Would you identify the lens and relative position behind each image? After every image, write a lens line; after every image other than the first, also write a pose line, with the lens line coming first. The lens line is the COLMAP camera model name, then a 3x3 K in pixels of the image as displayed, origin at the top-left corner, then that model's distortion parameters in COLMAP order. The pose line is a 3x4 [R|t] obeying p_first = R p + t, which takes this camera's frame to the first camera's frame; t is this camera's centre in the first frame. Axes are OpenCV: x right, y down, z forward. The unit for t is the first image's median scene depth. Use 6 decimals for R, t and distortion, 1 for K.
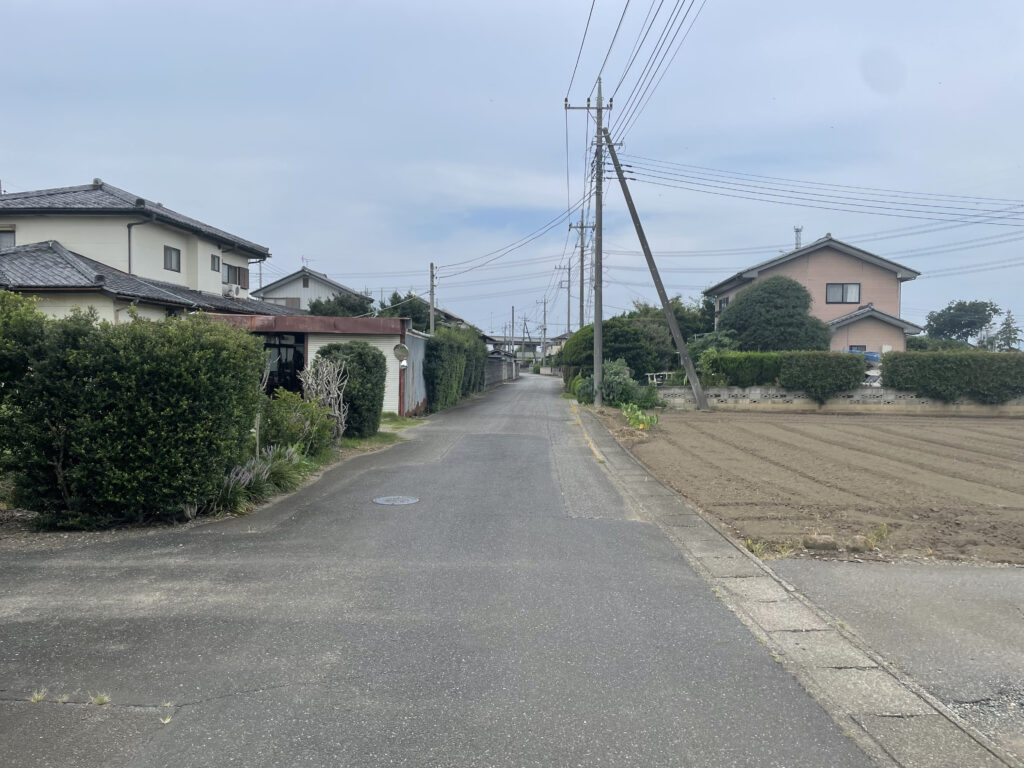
lens RADIAL K [[784.4, 0, 513.2], [0, 784.4, 377.4], [0, 0, 1]] dist [0.046080, -0.037278]
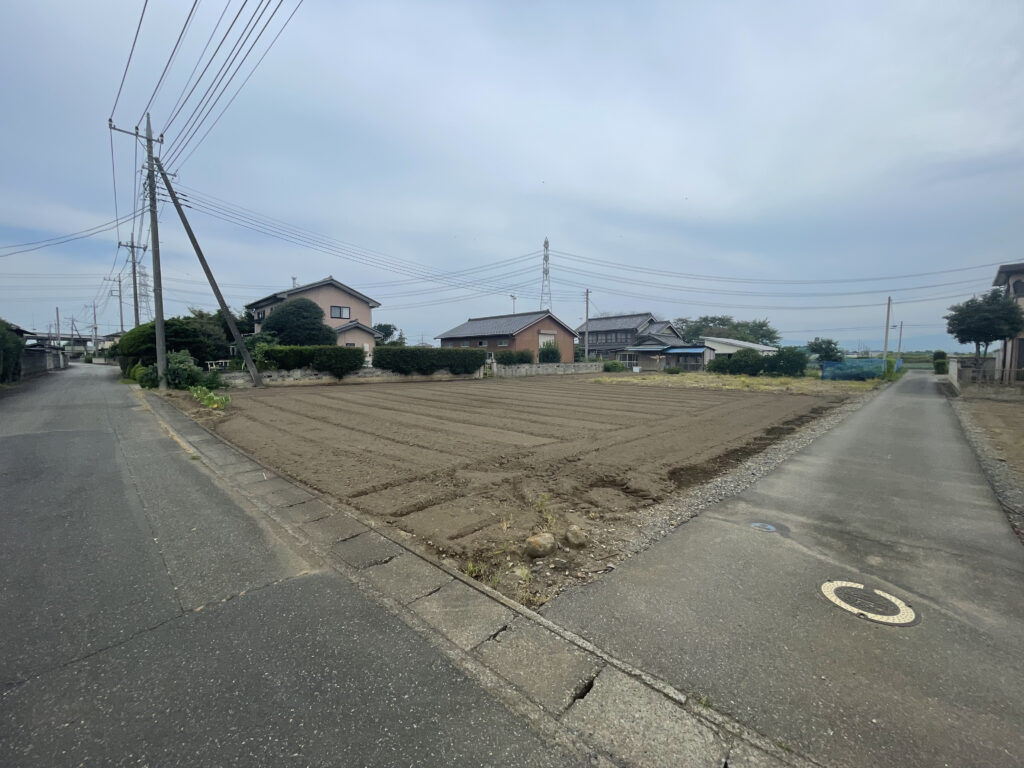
lens RADIAL K [[416.2, 0, 505.0], [0, 416.2, 378.0], [0, 0, 1]] dist [0.001211, 0.001008]
pose [[0.686553, -0.046138, 0.725614, 0.004674], [0.017831, 0.998753, 0.046634, -0.001263], [-0.726861, -0.019079, 0.686520, 0.171698]]
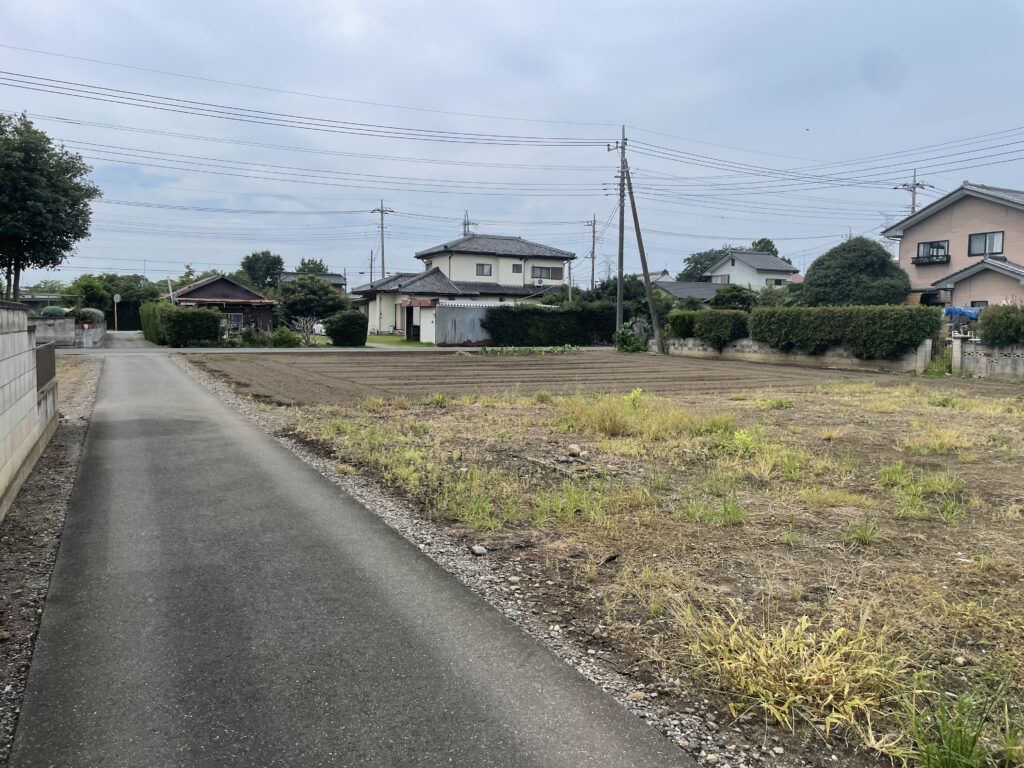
lens RADIAL K [[784.4, 0, 509.3], [0, 784.4, 384.2], [0, 0, 1]] dist [0.046080, -0.037278]
pose [[0.487998, 0.063402, -0.870539, 1.312037], [-0.022771, 0.997944, 0.059916, 0.017235], [0.872548, -0.009416, 0.488438, 0.096219]]
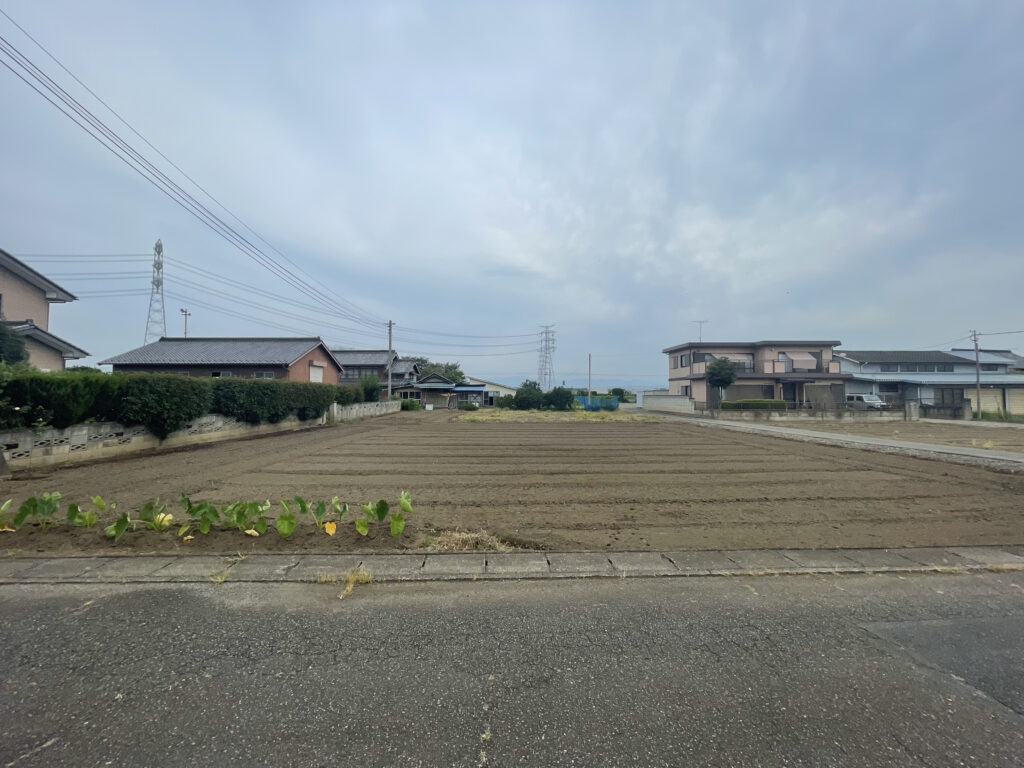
lens RADIAL K [[416.2, 0, 507.8], [0, 416.2, 362.8], [0, 0, 1]] dist [0.001211, 0.001008]
pose [[-0.088095, 0.065239, 0.993973, -0.071342], [0.012778, 0.997845, -0.064361, -0.012443], [-0.996030, 0.007031, -0.088739, 0.680883]]
